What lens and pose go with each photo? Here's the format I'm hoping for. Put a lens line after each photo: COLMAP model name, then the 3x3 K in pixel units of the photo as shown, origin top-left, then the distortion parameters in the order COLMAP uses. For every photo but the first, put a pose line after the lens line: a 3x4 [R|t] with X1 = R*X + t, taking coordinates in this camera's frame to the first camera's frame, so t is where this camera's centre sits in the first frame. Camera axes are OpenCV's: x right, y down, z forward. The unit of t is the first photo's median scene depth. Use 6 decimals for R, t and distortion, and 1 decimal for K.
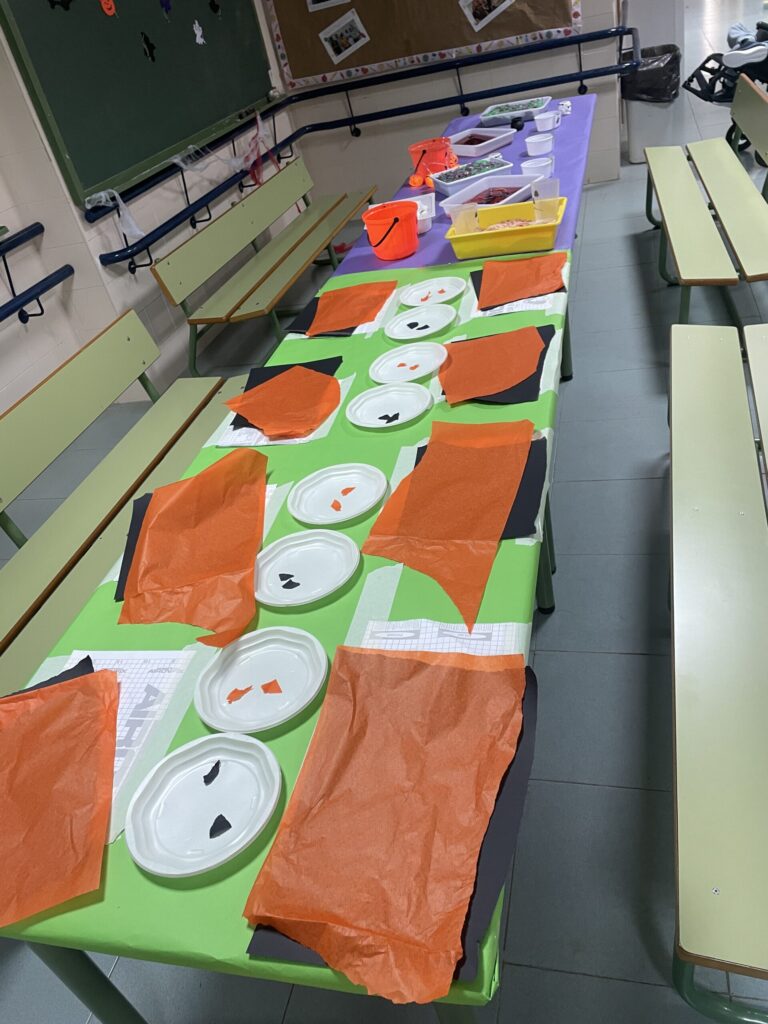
lens RADIAL K [[771.8, 0, 384.0], [0, 771.8, 512.0], [0, 0, 1]] dist [0.084895, -0.113310]
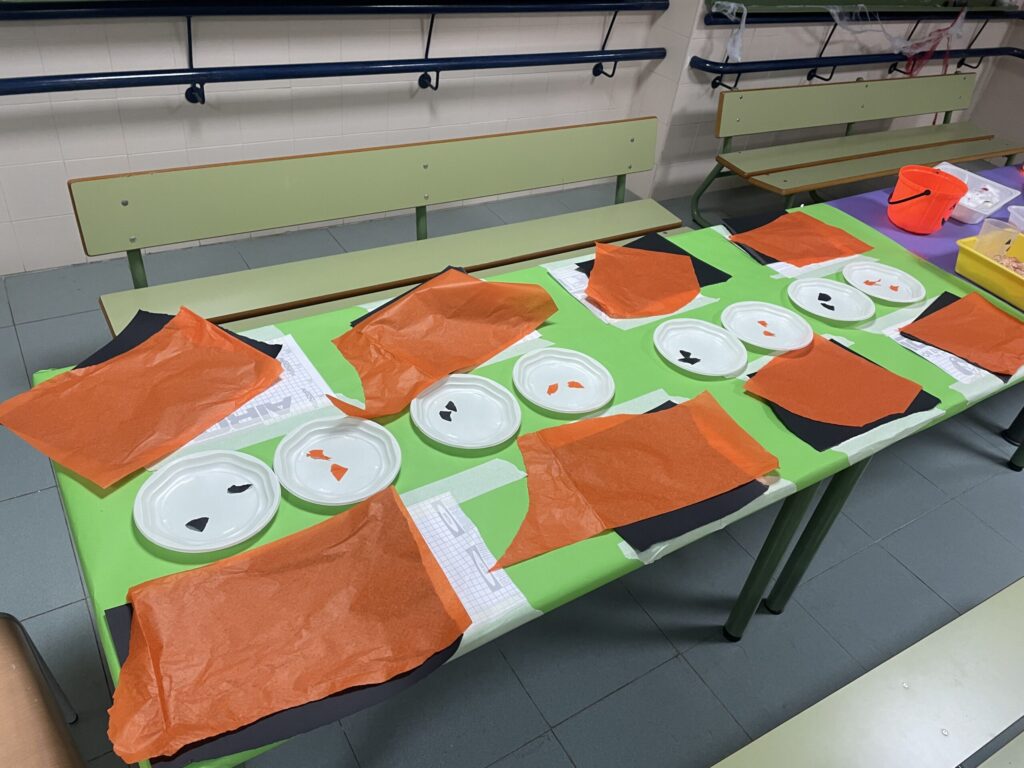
lens RADIAL K [[771.8, 0, 506.0], [0, 771.8, 363.4], [0, 0, 1]] dist [0.084895, -0.113310]
pose [[0.670582, 0.643022, -0.369922, 0.152309], [-0.618354, 0.759991, 0.200132, -0.121360], [0.409827, 0.094538, 0.907251, 0.041631]]
